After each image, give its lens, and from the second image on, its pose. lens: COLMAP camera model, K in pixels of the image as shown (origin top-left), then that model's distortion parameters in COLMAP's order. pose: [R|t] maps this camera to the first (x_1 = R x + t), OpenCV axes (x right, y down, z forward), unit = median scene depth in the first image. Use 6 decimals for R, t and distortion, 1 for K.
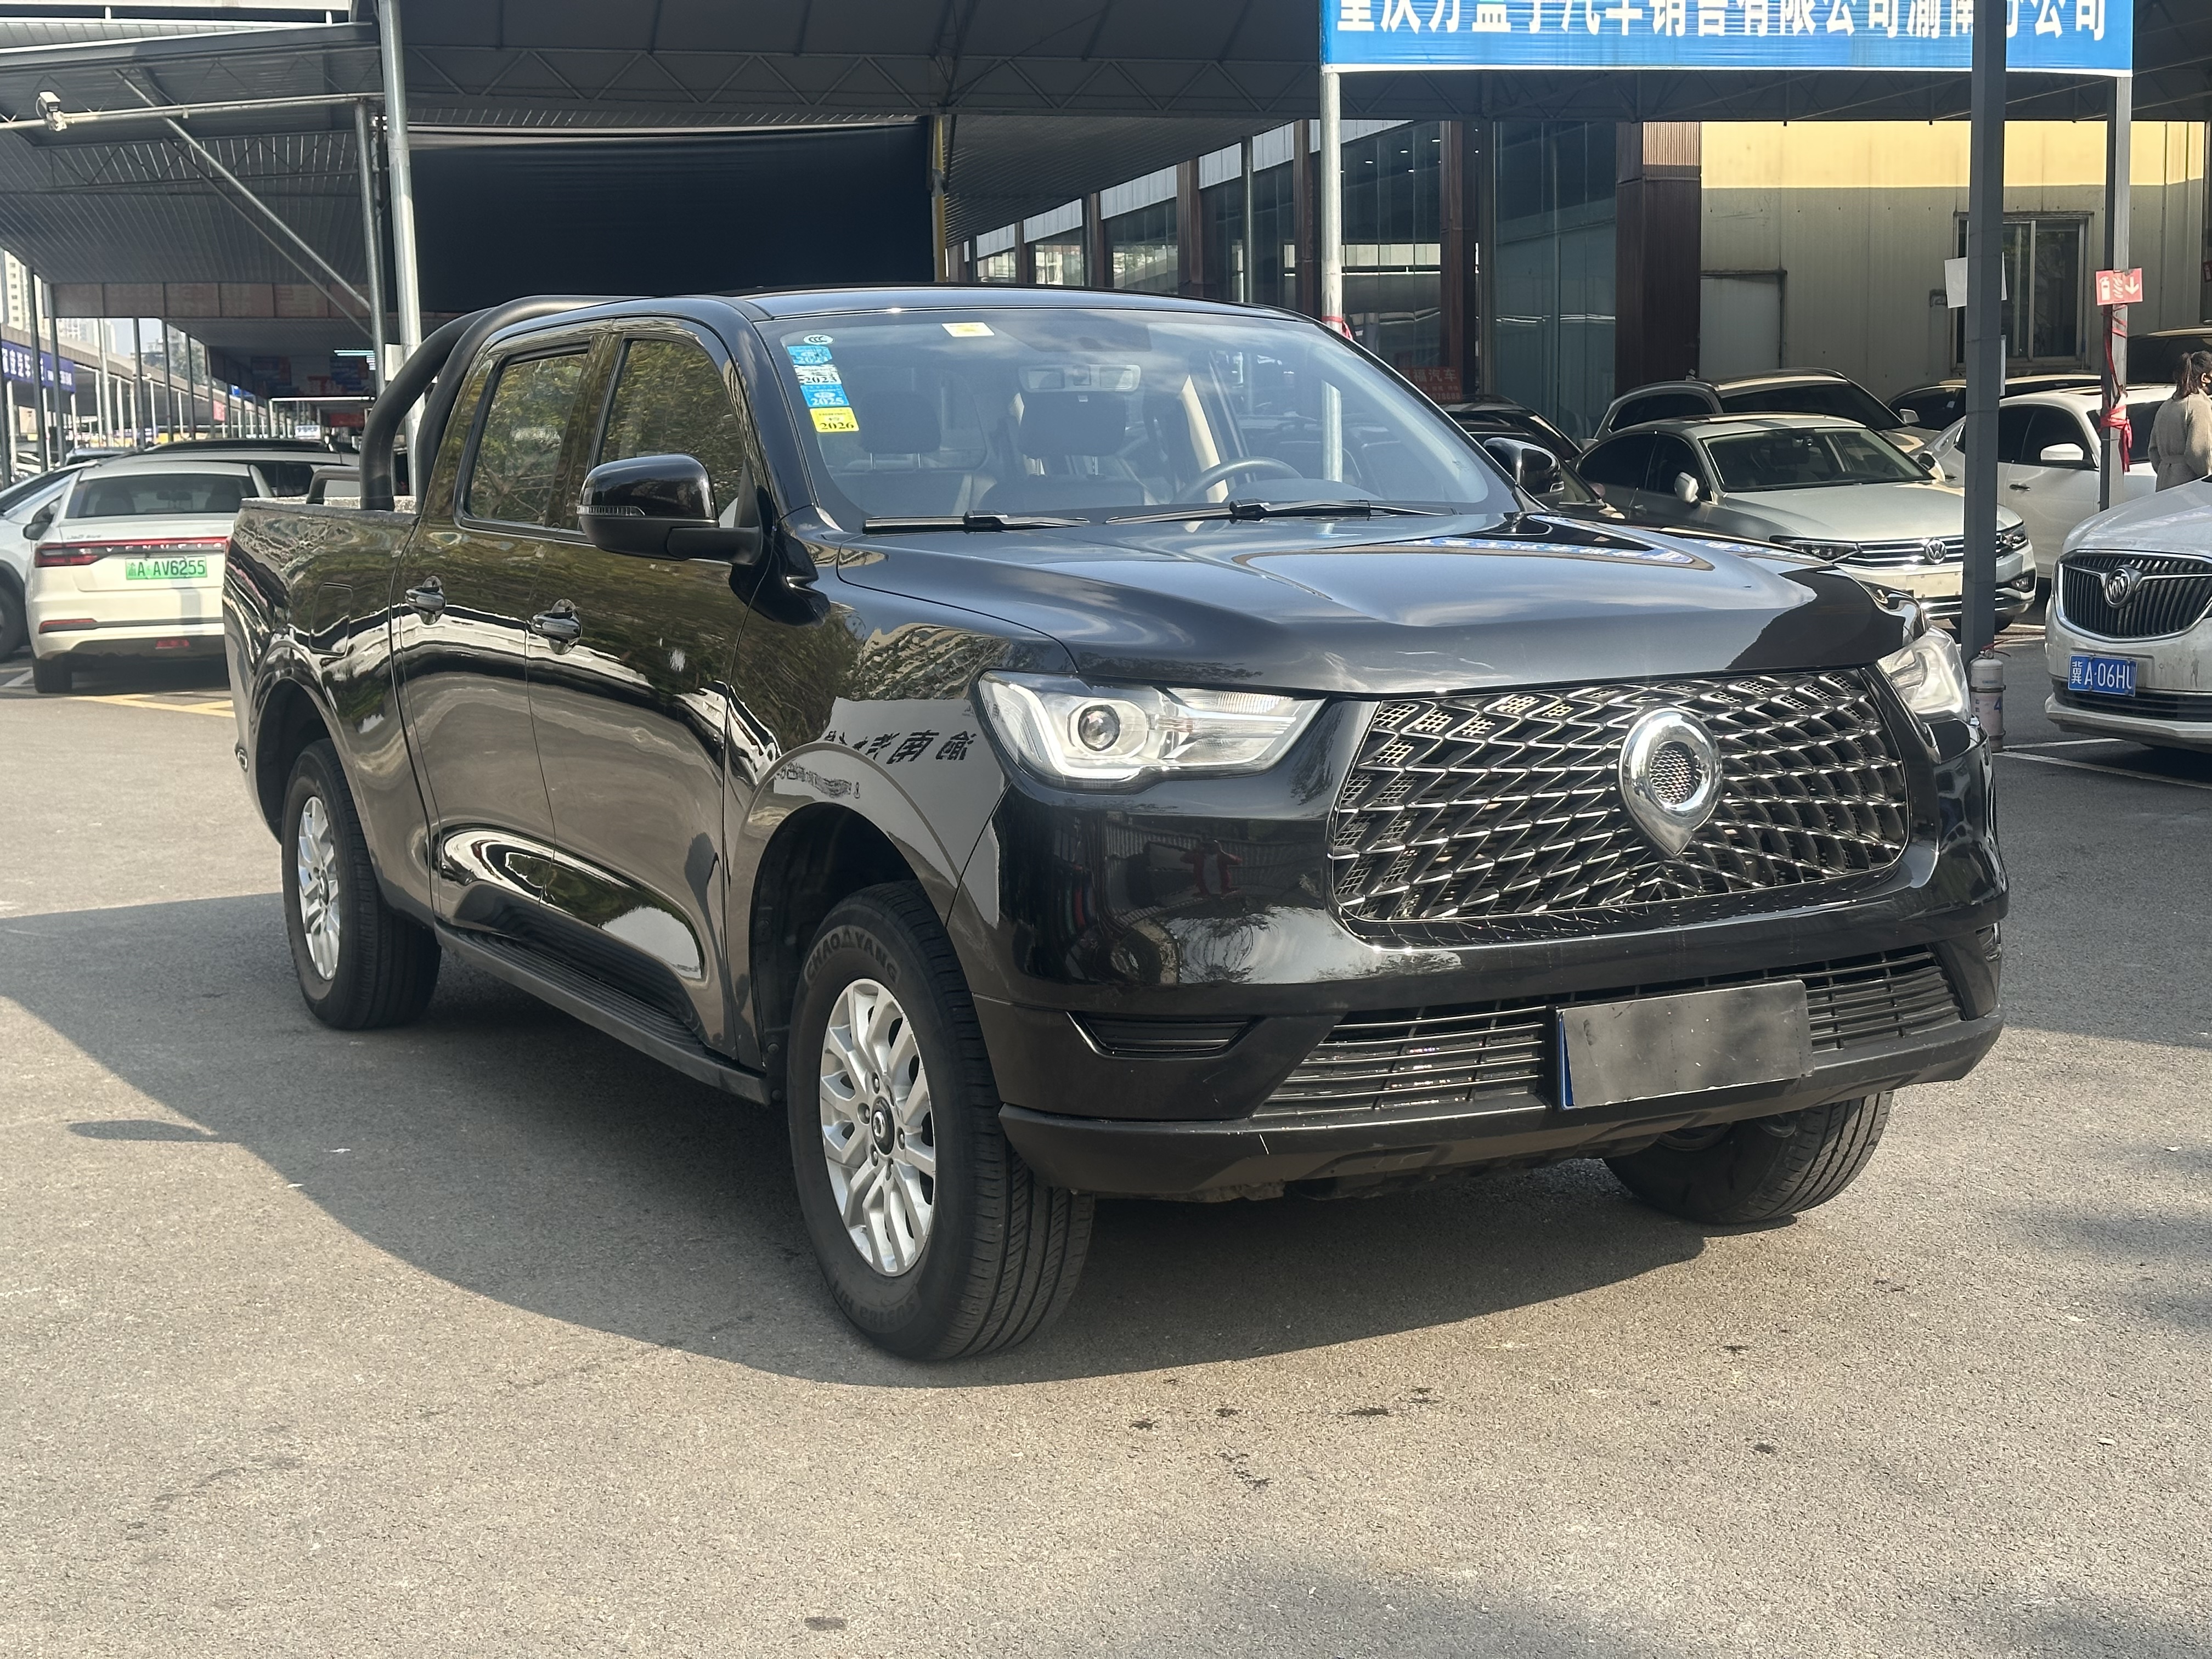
lens RADIAL K [[2984.1, 0, 1106.0], [0, 2984.1, 829.5], [0, 0, 1]] dist [0.230069, -0.576518]
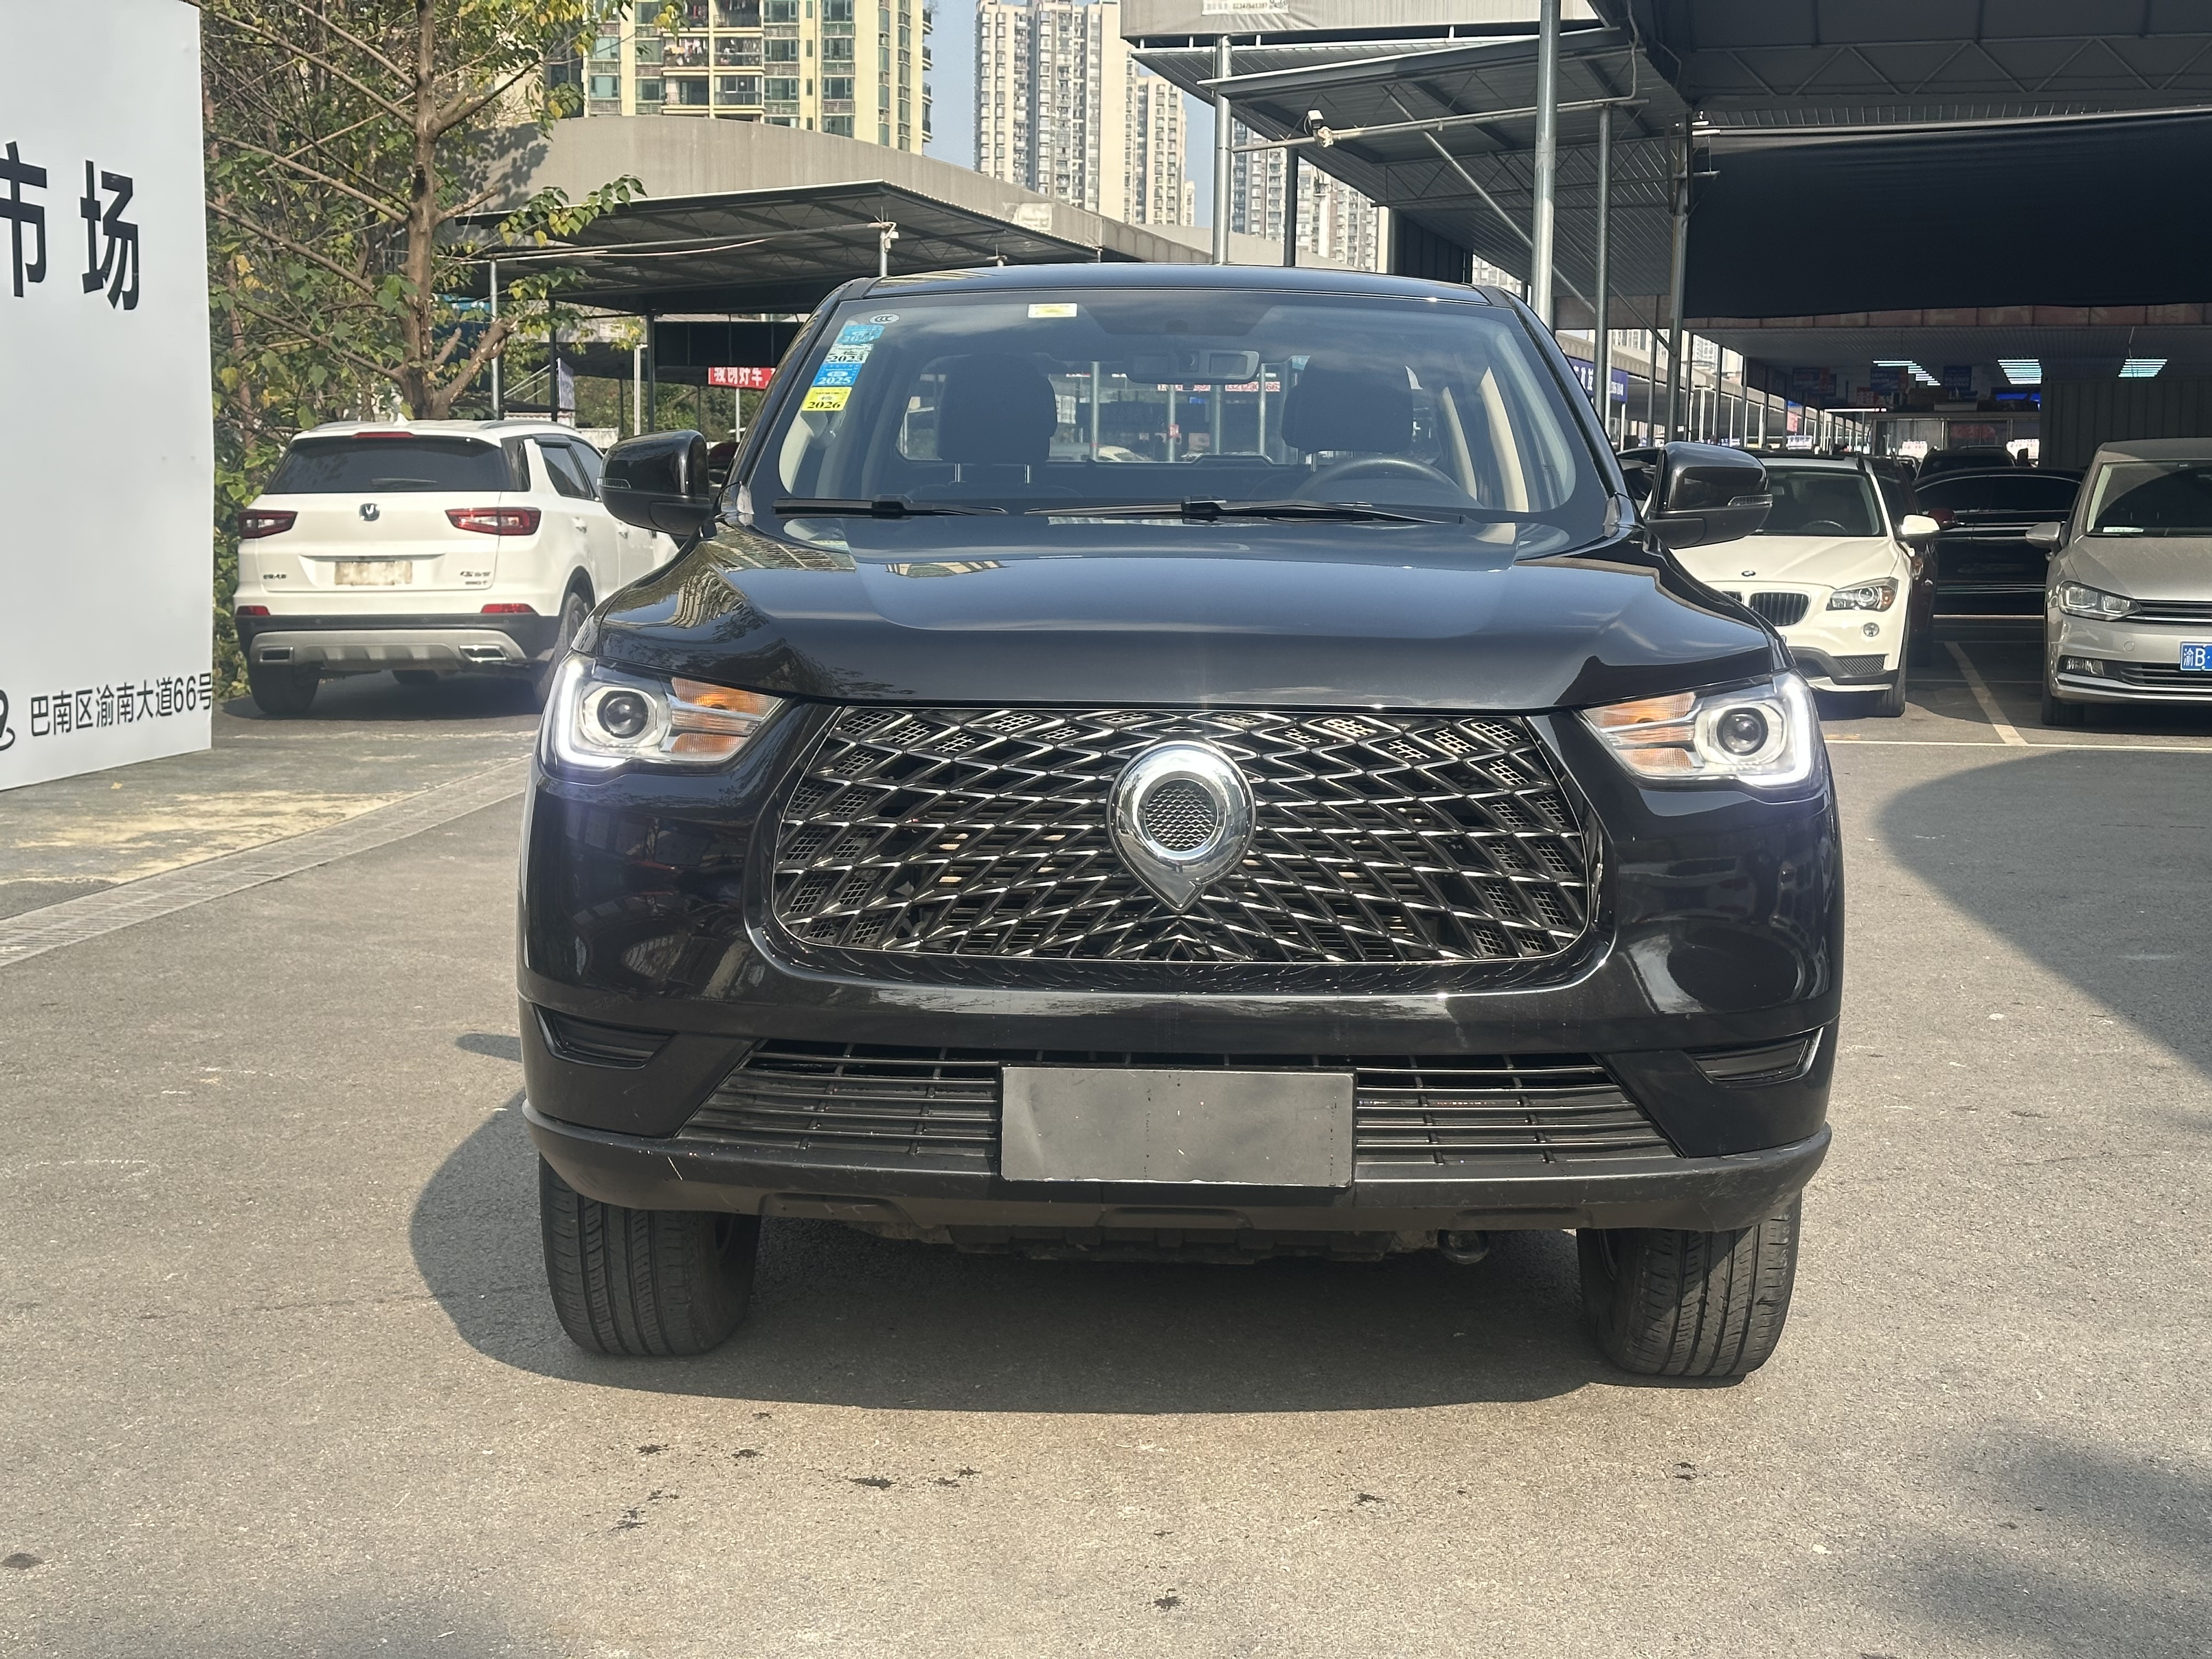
lens RADIAL K [[3016.2, 0, 1106.0], [0, 3016.2, 829.5], [0, 0, 1]] dist [0.135138, -0.056236]
pose [[0.872638, 0.089910, -0.480021, 0.550586], [-0.092168, 0.995564, 0.018919, -0.027266], [0.479592, 0.027733, 0.877053, 0.207606]]
